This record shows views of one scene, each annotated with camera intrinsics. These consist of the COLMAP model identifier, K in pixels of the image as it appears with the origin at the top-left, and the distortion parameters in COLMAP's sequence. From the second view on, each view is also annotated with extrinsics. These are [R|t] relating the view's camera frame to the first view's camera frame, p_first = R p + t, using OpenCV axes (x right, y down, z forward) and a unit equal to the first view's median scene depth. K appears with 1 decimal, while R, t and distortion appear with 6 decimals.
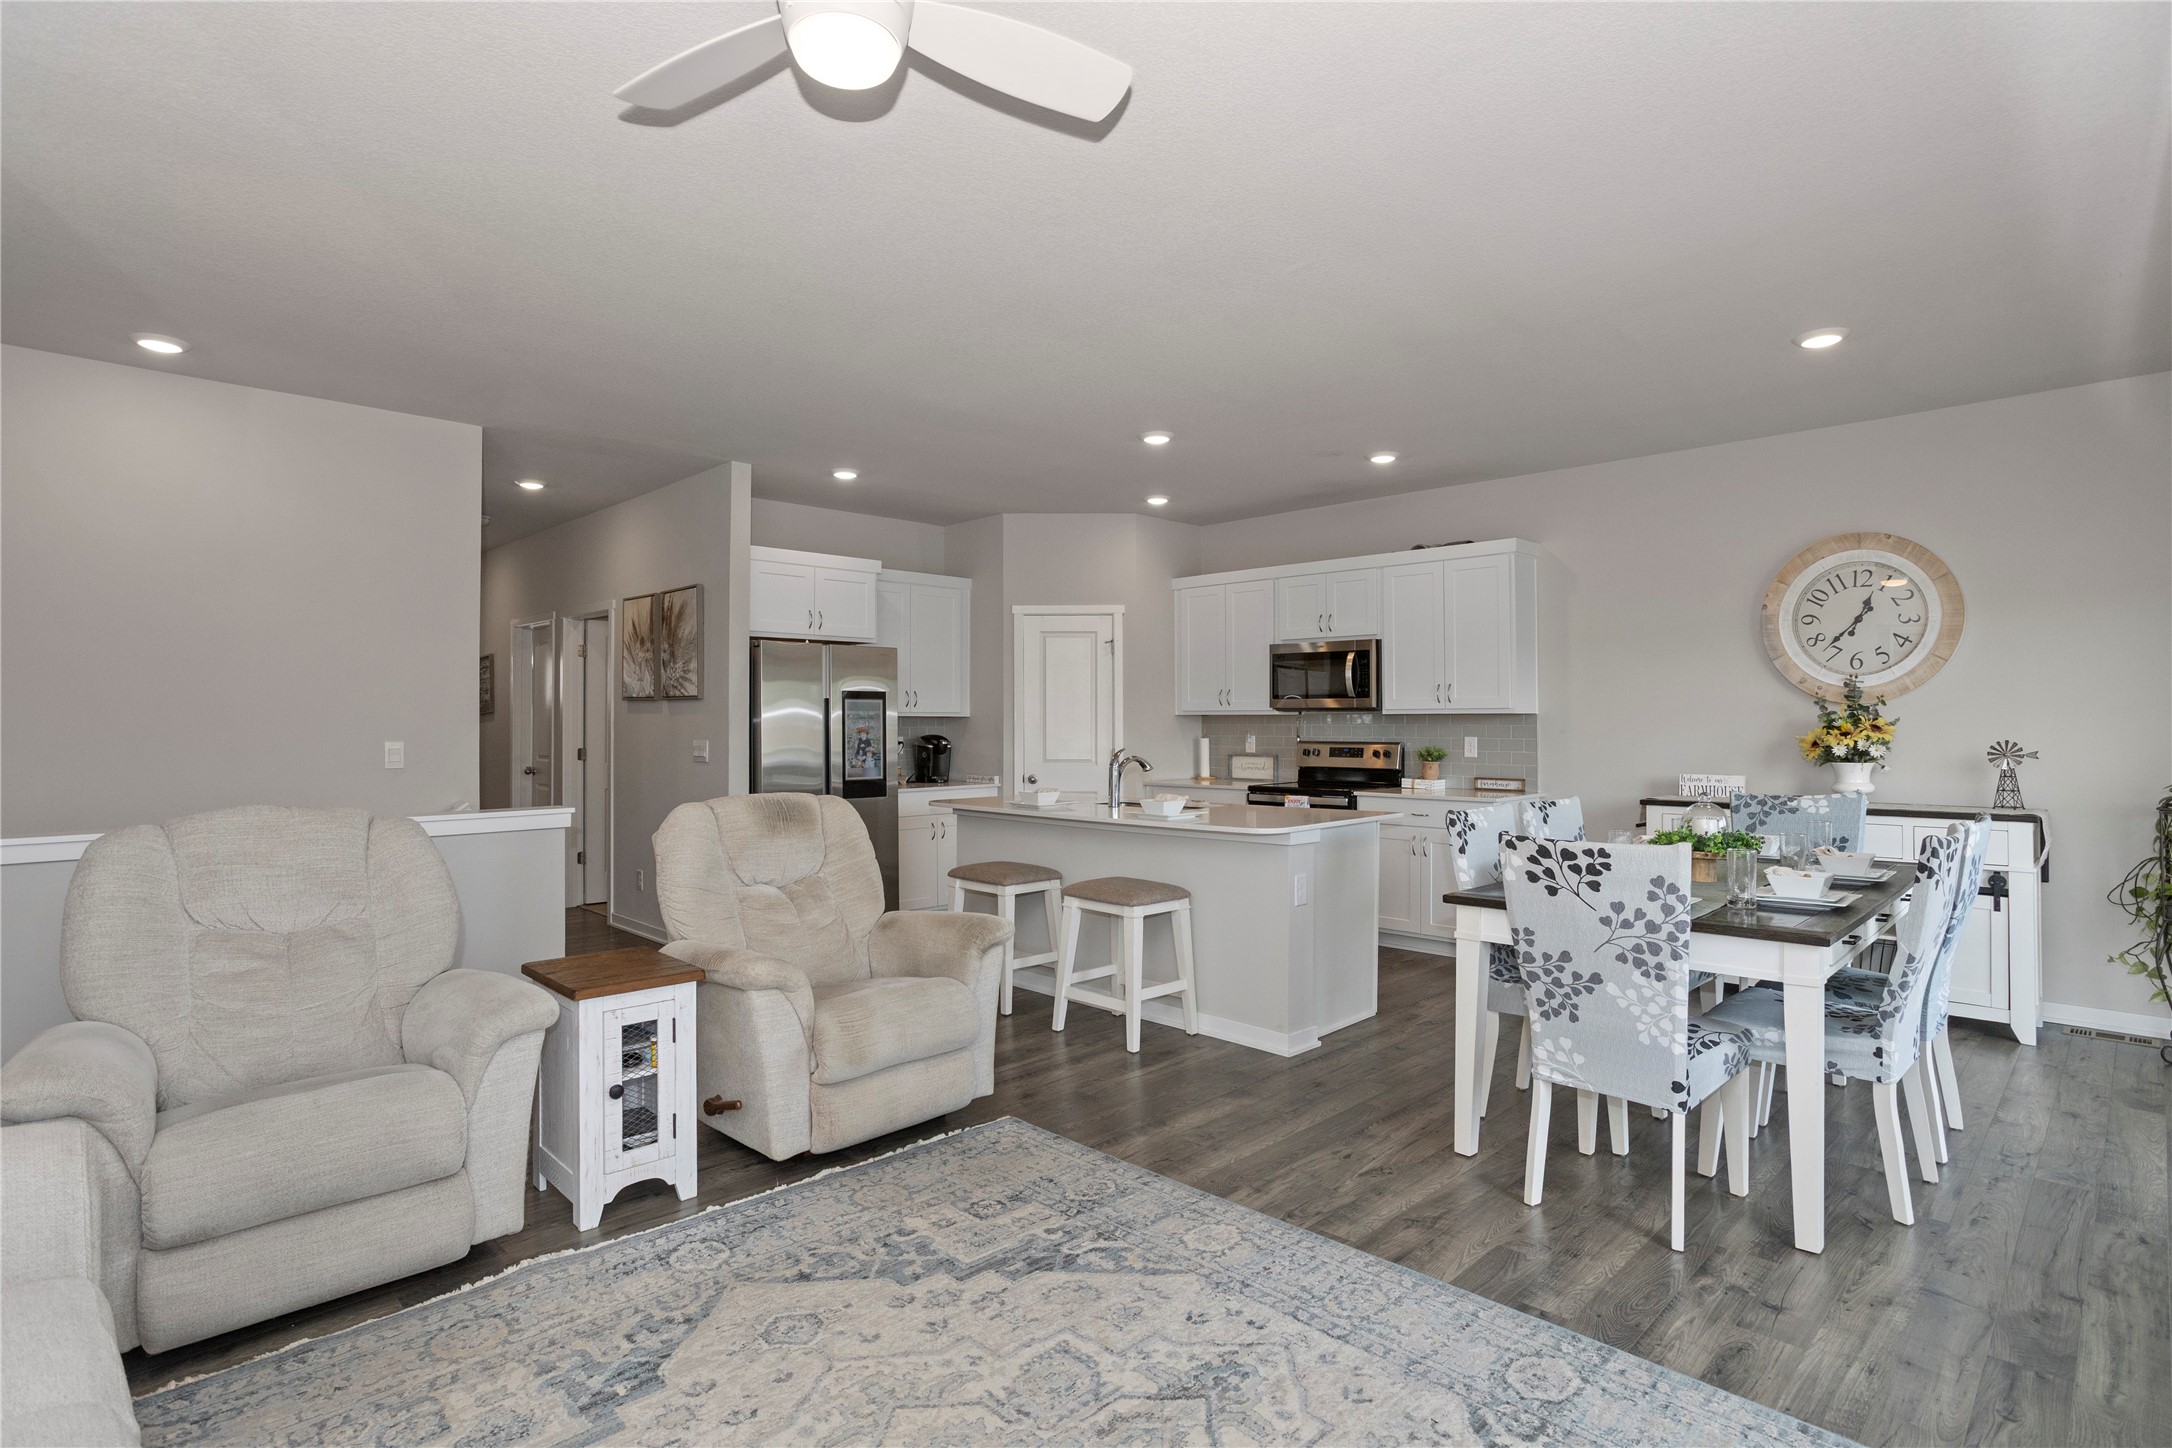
lens RADIAL K [[1091.9, 0, 1090.3], [0, 1091.9, 712.3], [0, 0, 1]] dist [-0.055828, 0.033259]
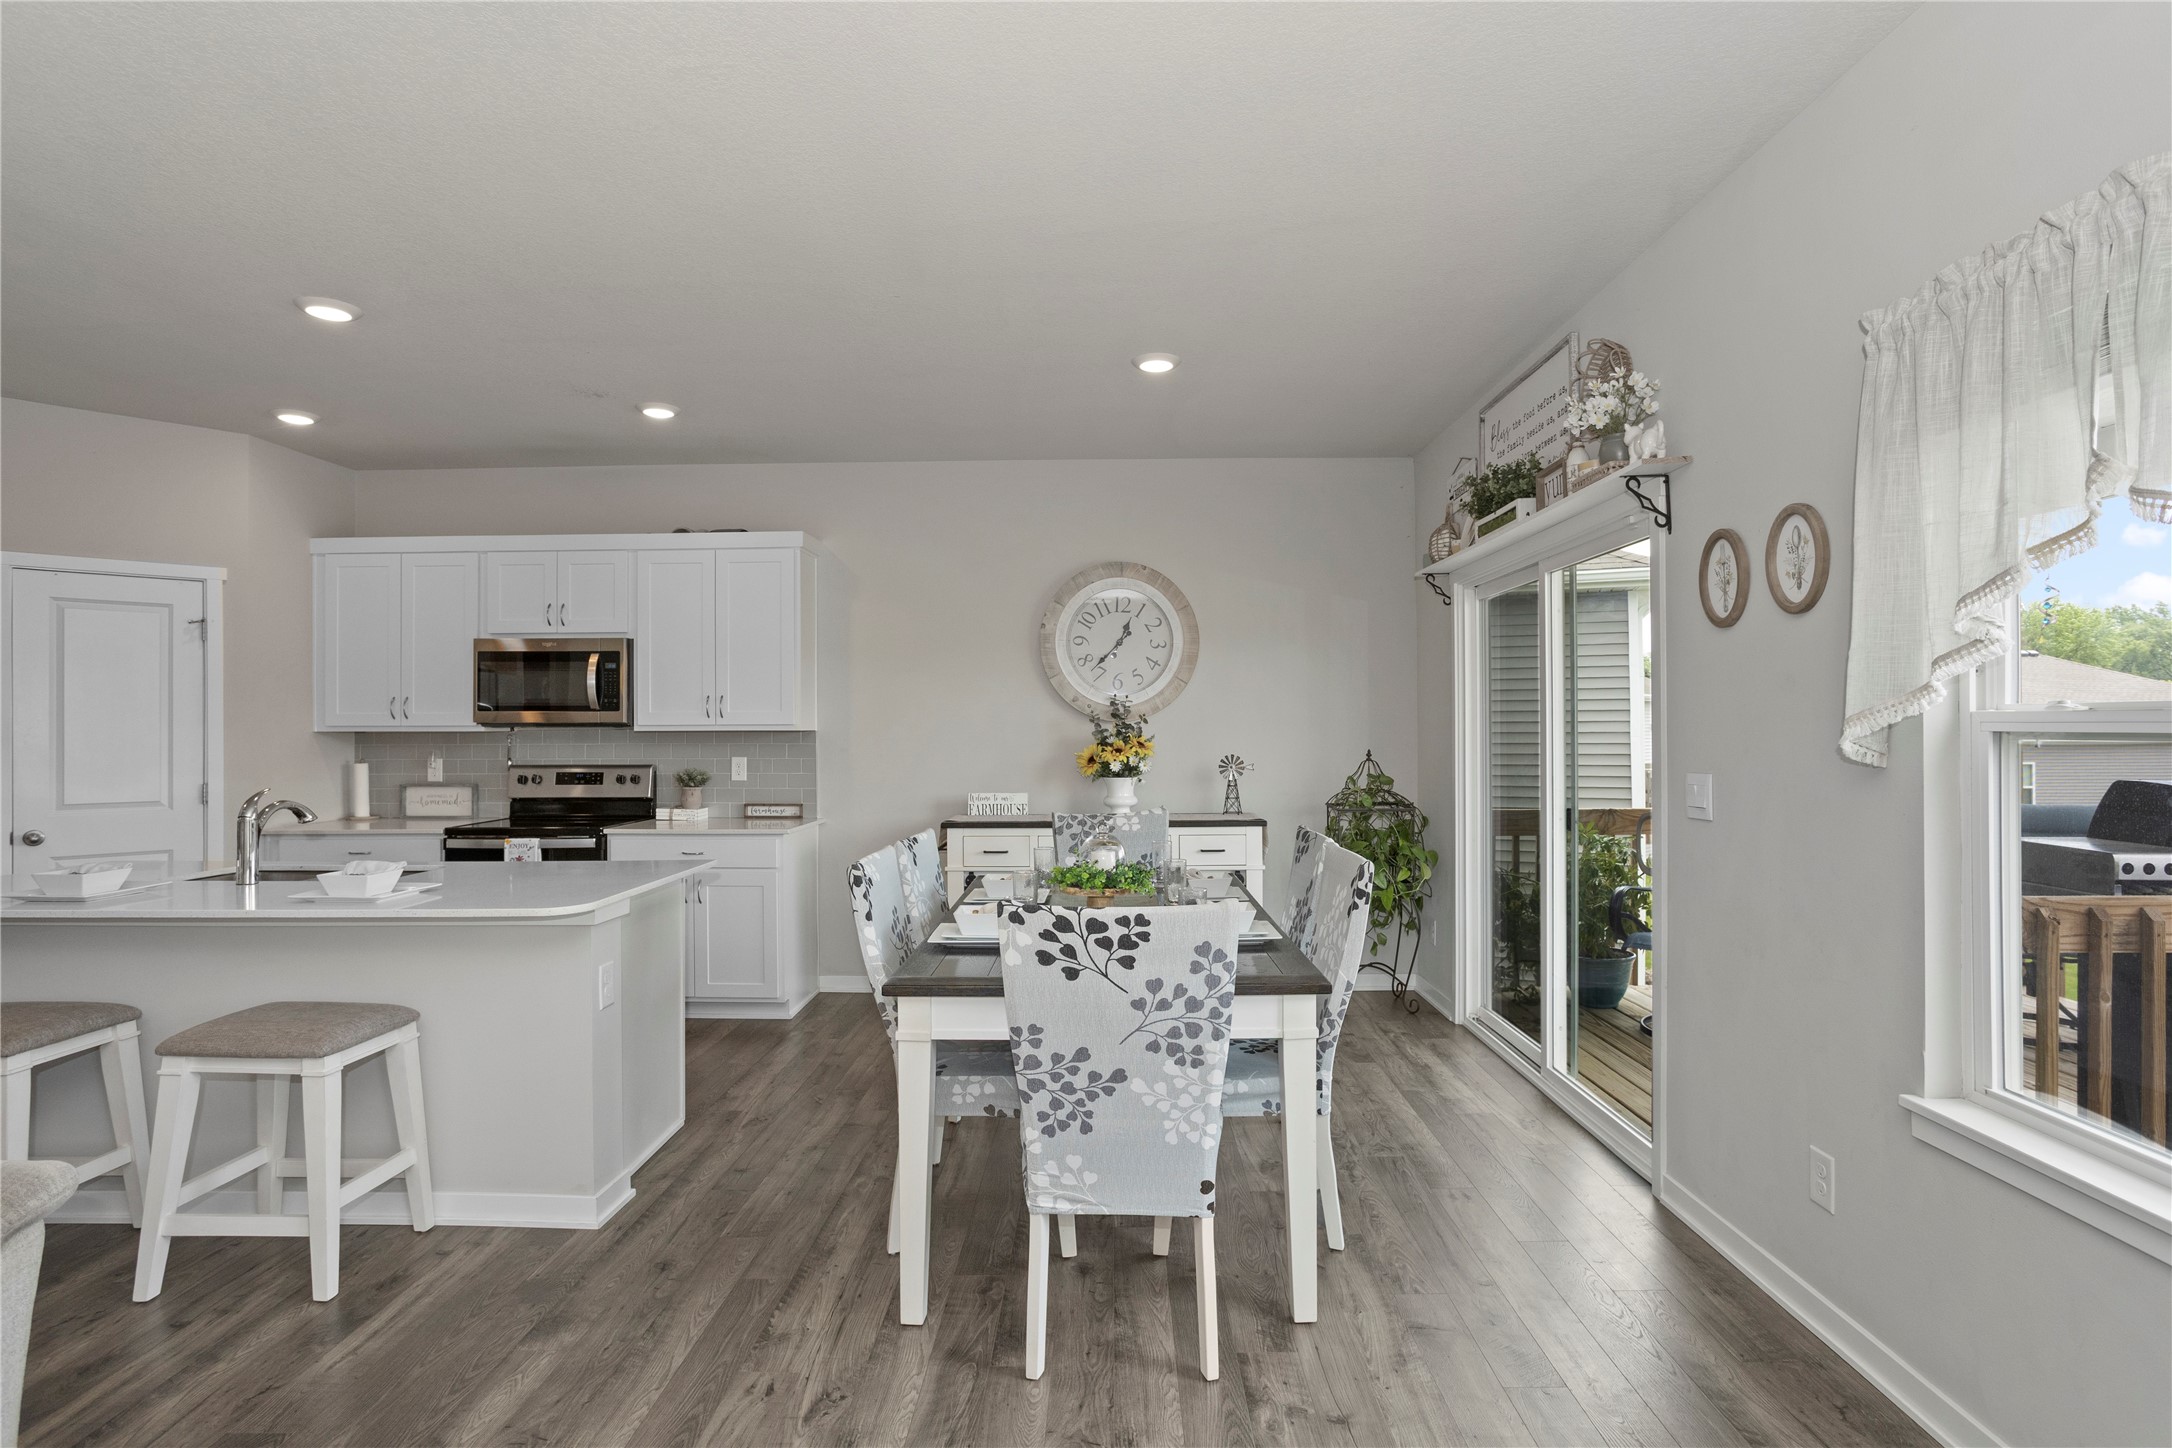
lens RADIAL K [[1078.1, 0, 1095.7], [0, 1078.1, 726.6], [0, 0, 1]] dist [-0.059183, 0.032374]
pose [[0.718499, -0.000904, 0.695528, -0.066358], [-0.002467, 0.999990, 0.003848, -0.009590], [-0.695524, -0.004480, 0.718489, 0.322990]]
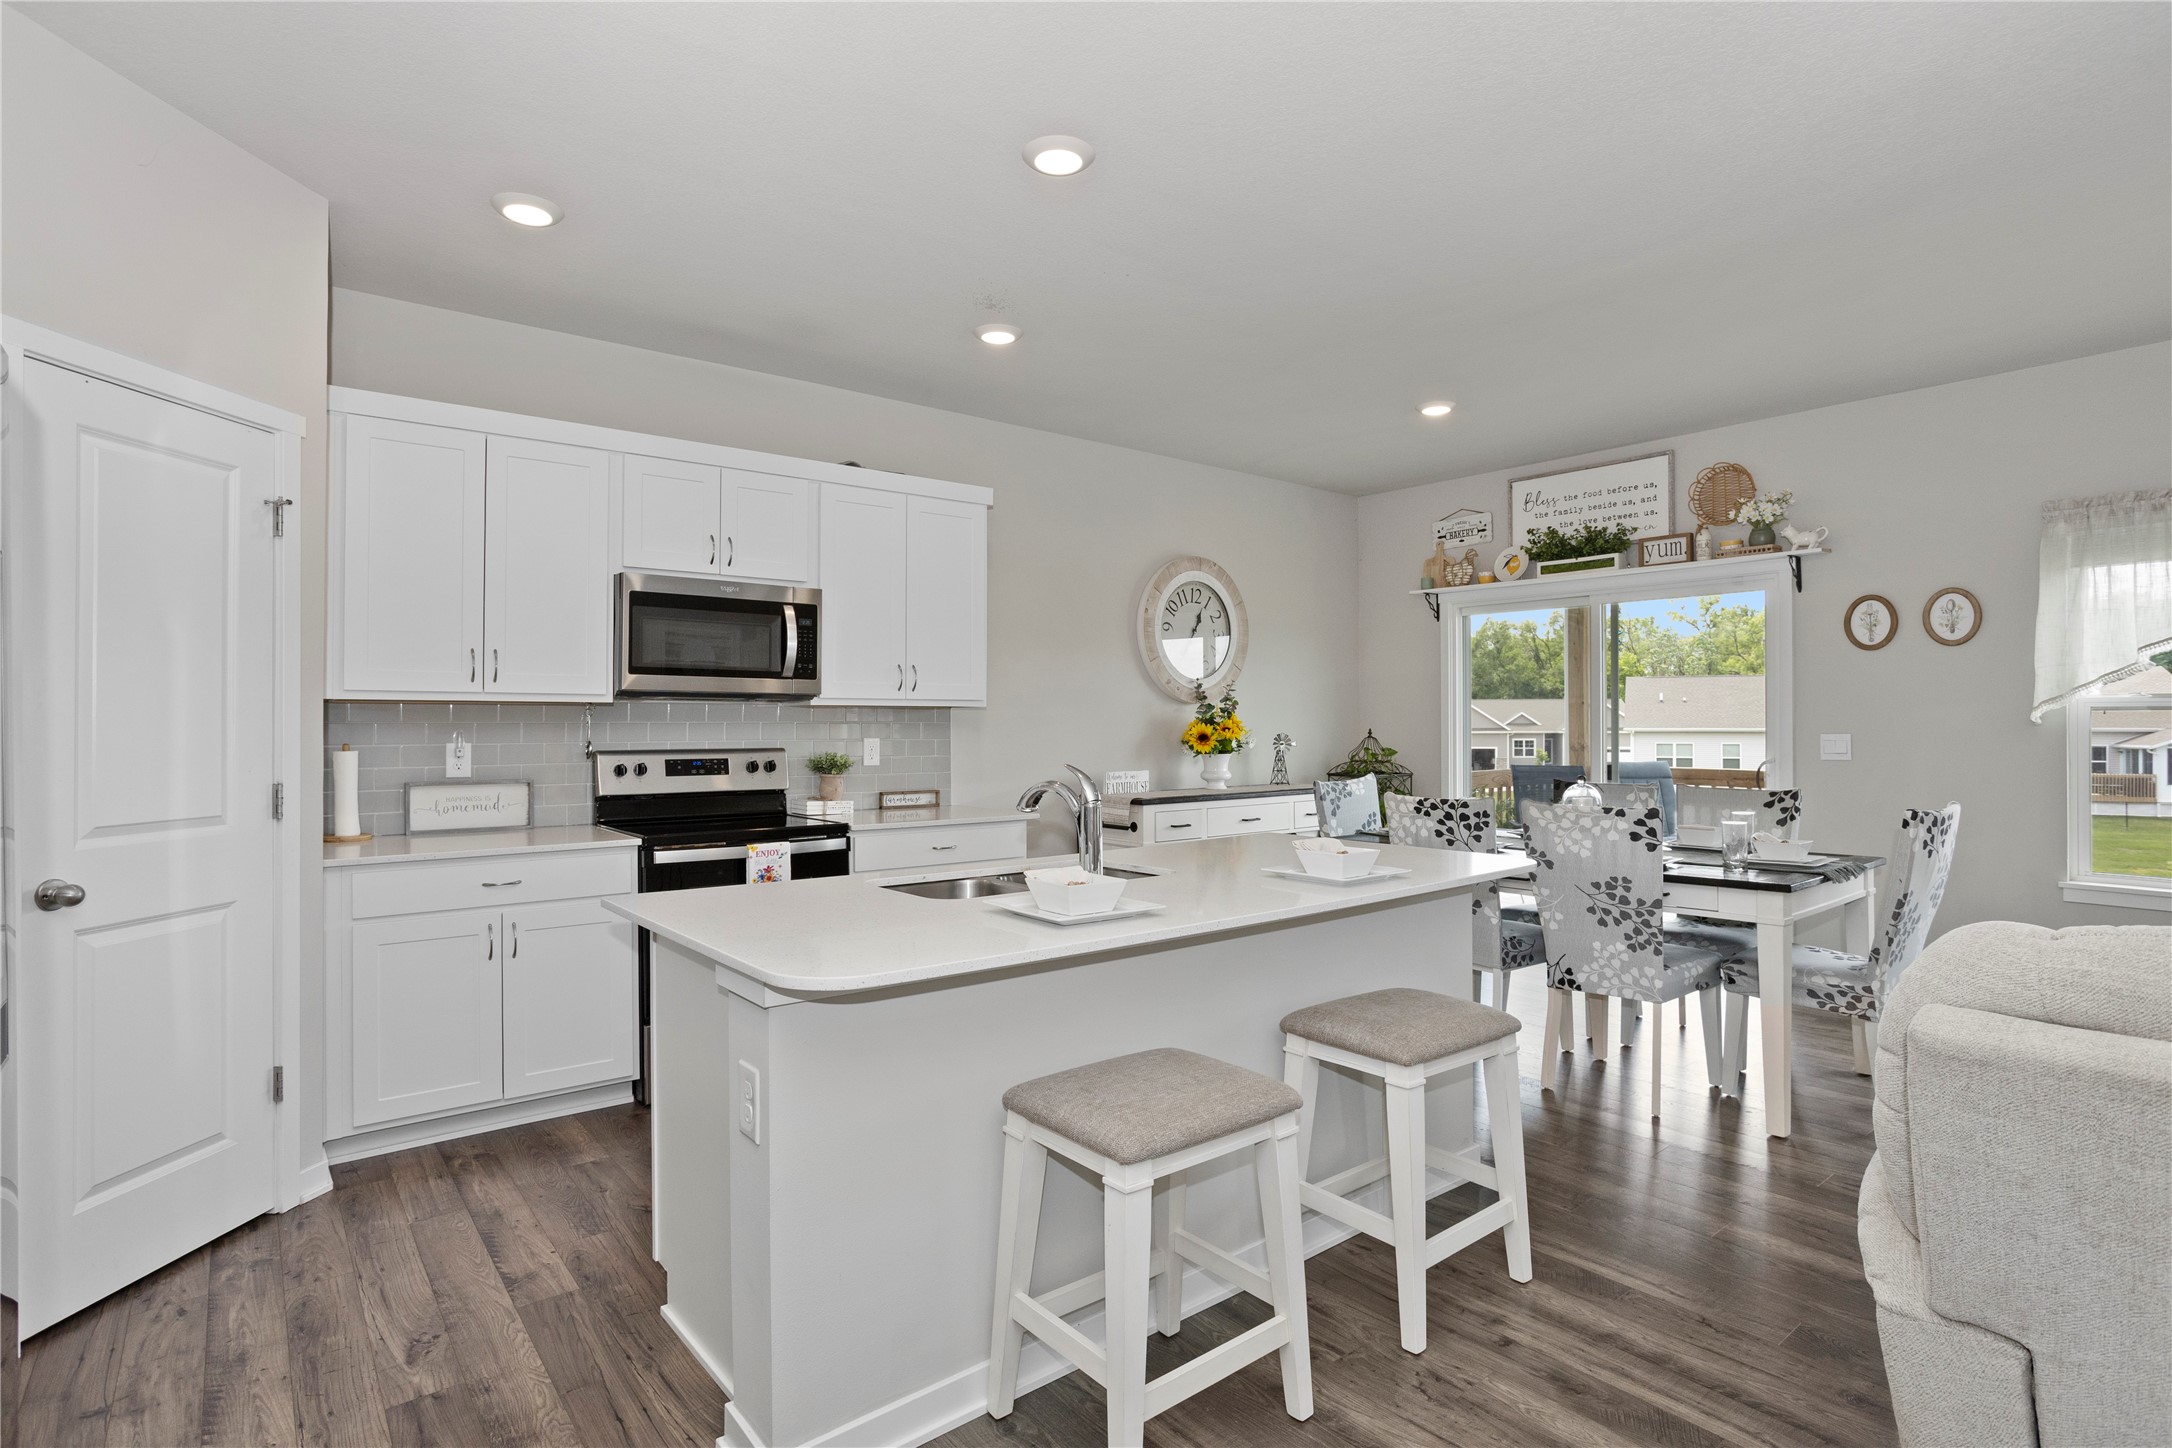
lens RADIAL K [[1075.4, 0, 1085.5], [0, 1075.4, 718.4], [0, 0, 1]] dist [-0.057414, 0.031332]
pose [[0.111600, 0.006438, 0.993732, -0.613966], [-0.007655, 0.999955, -0.005619, 0.020987], [-0.993724, -0.006980, 0.111644, 1.321743]]
